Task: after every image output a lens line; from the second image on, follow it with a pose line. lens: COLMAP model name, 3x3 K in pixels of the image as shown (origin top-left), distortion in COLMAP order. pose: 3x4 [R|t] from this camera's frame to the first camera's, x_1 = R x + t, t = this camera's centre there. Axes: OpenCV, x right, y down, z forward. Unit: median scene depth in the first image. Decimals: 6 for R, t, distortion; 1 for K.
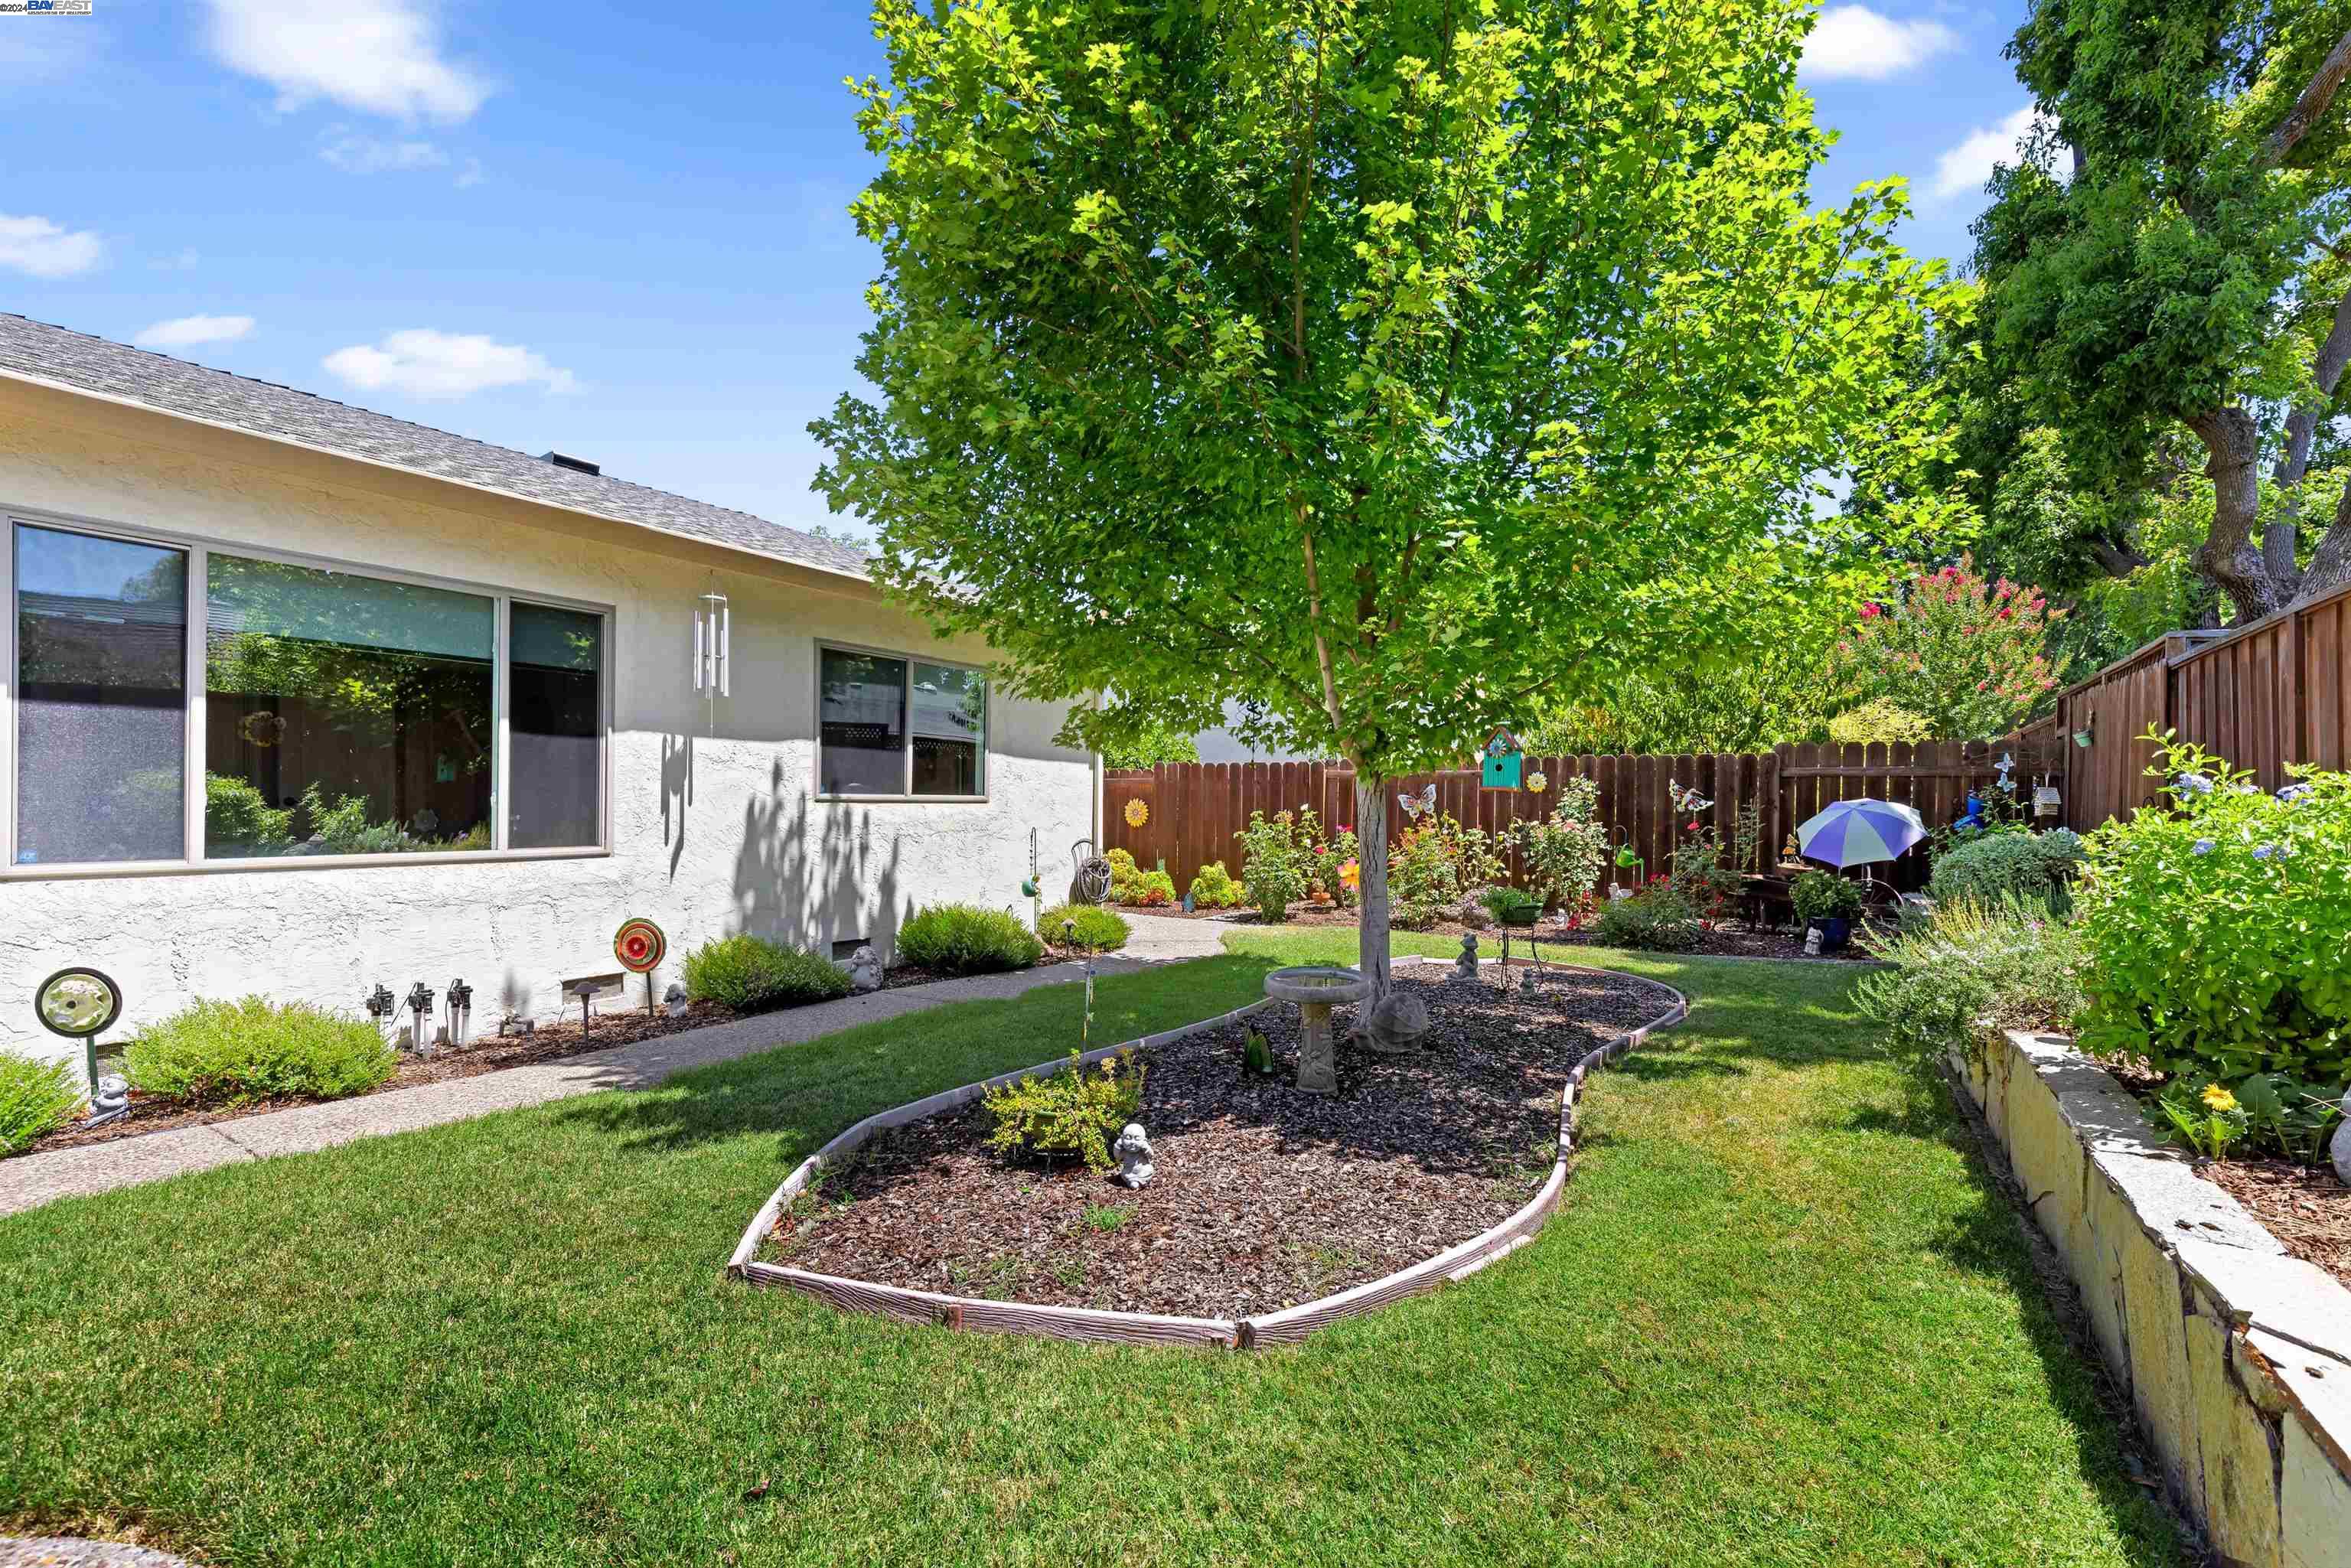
lens RADIAL K [[1060.8, 0, 1170.3], [0, 1060.8, 790.8], [0, 0, 1]] dist [-0.000004, -0.000122]
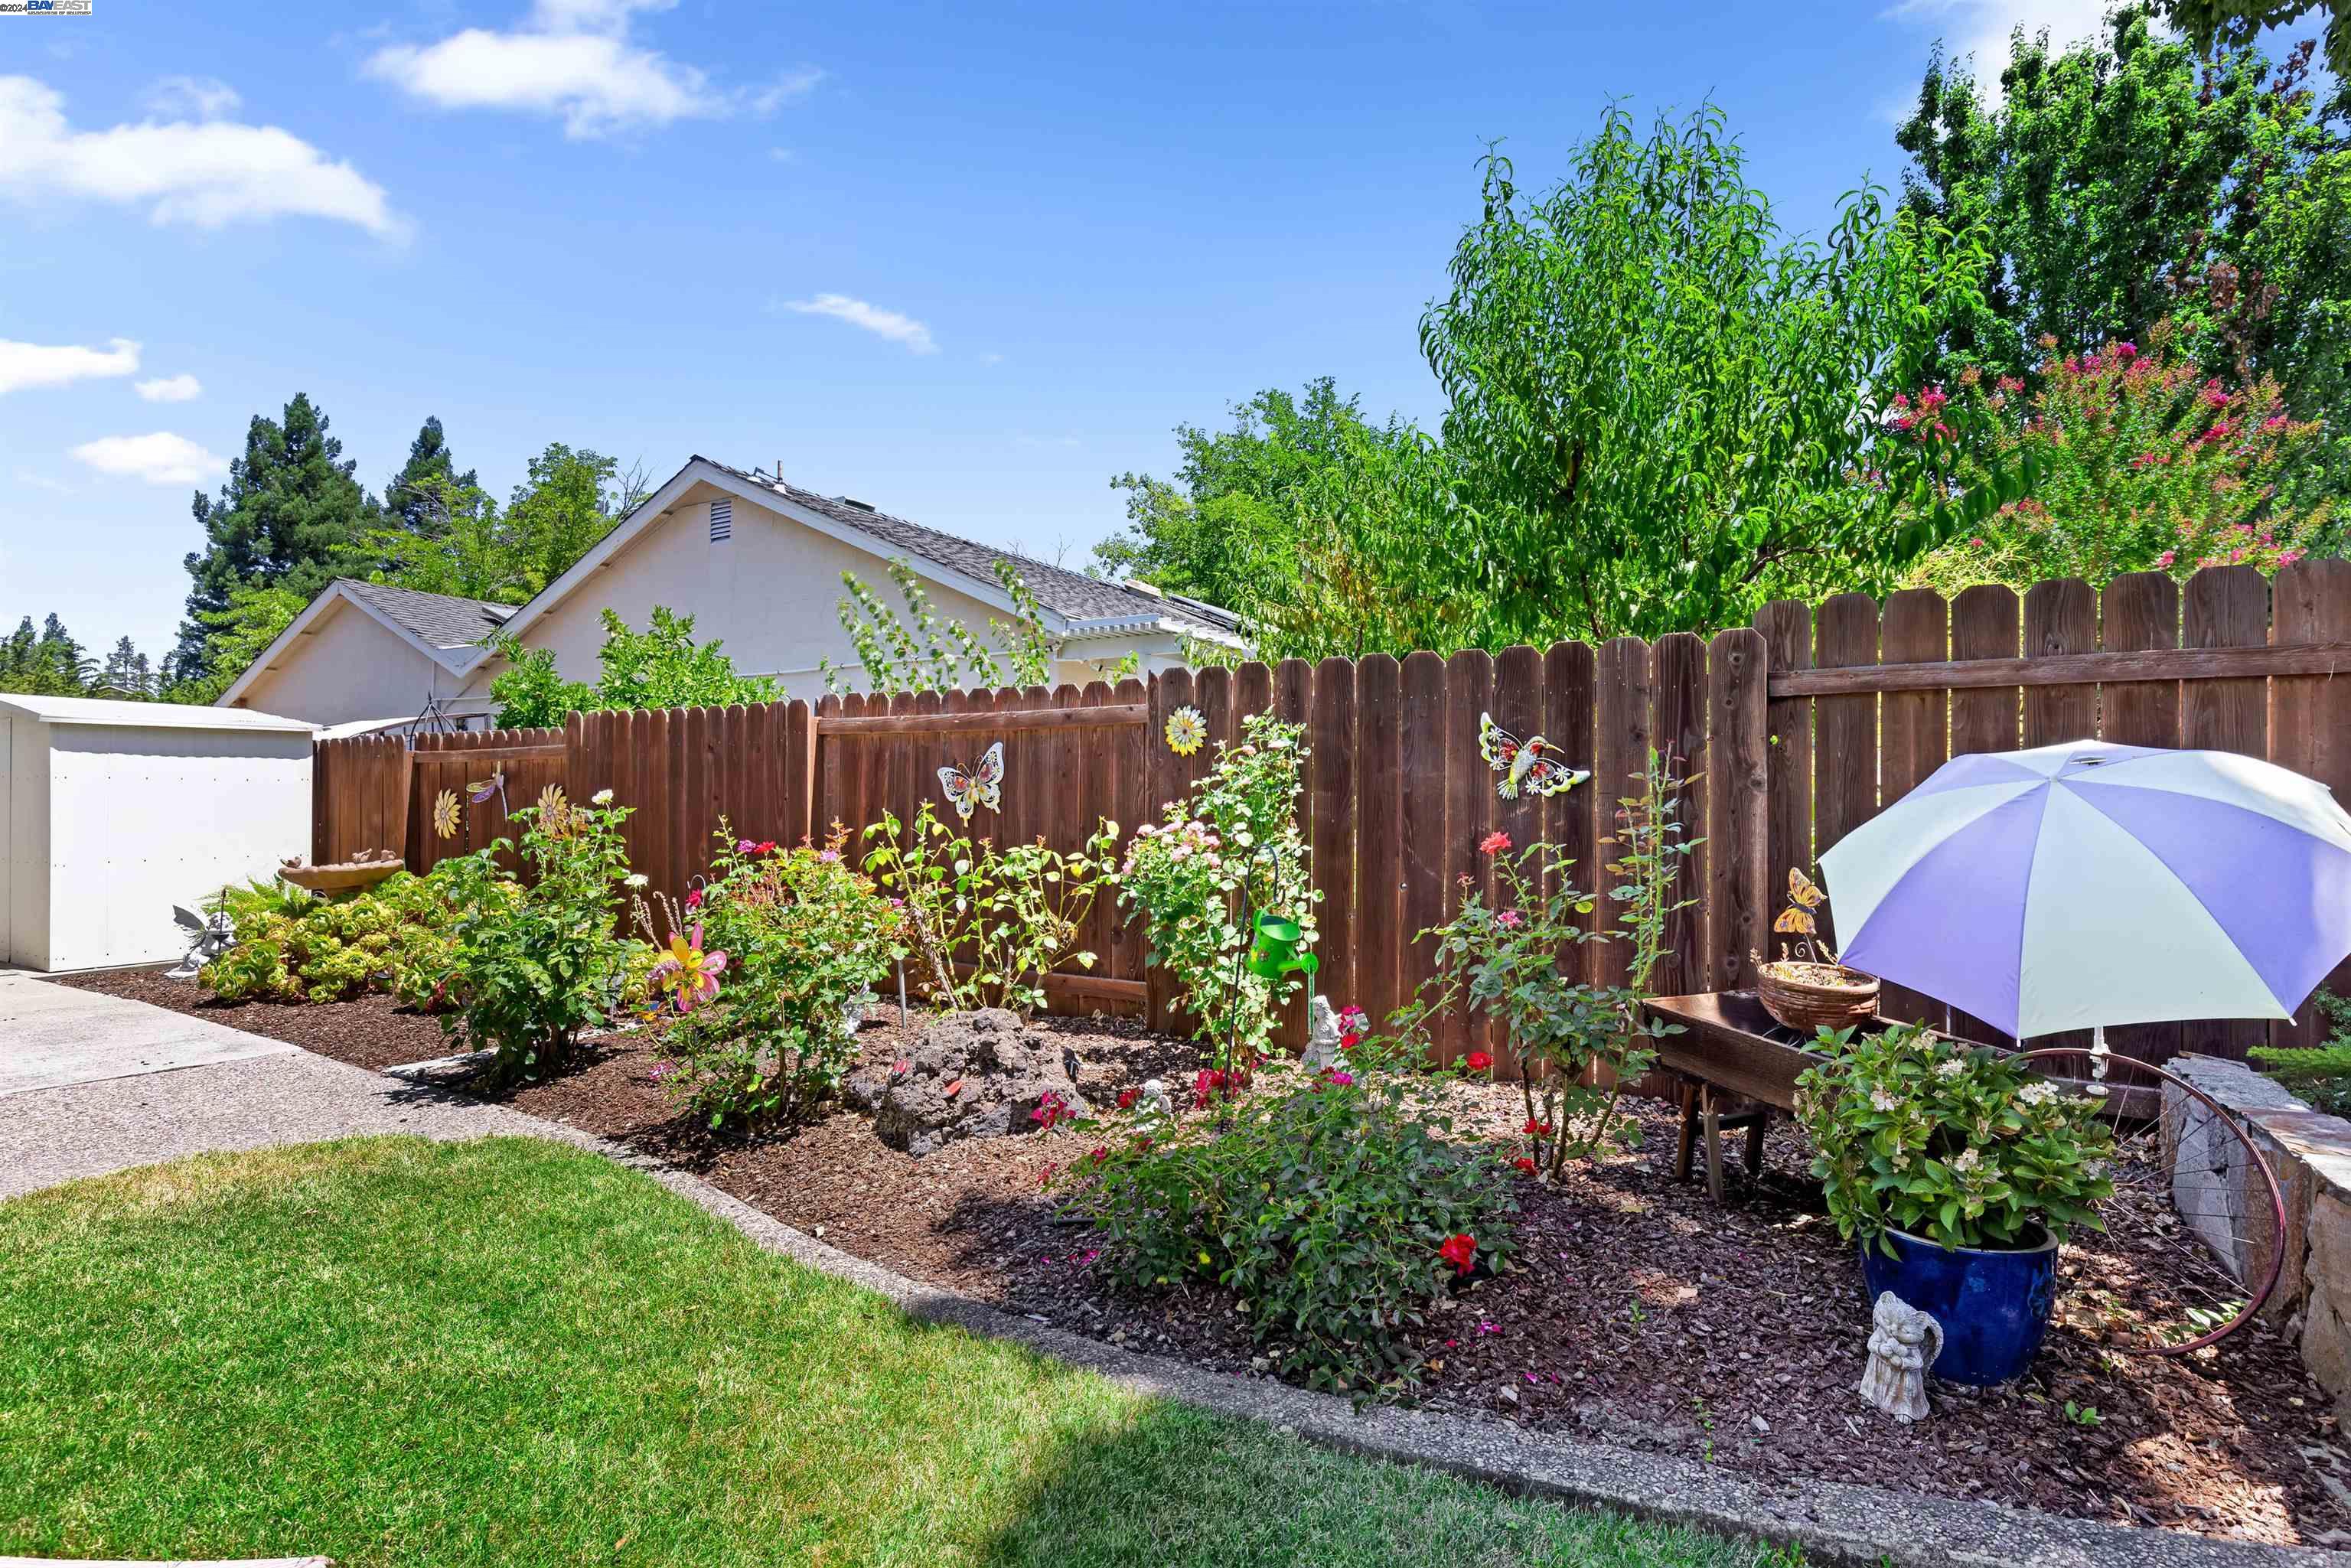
lens RADIAL K [[1060.8, 0, 1180.4], [0, 1060.8, 784.9], [0, 0, 1]] dist [-0.000004, -0.000122]
pose [[0.999915, -0.010393, -0.007821, 0.369523], [0.010415, 0.999942, 0.002739, 0.012418], [0.007792, -0.002820, 0.999966, 0.626195]]
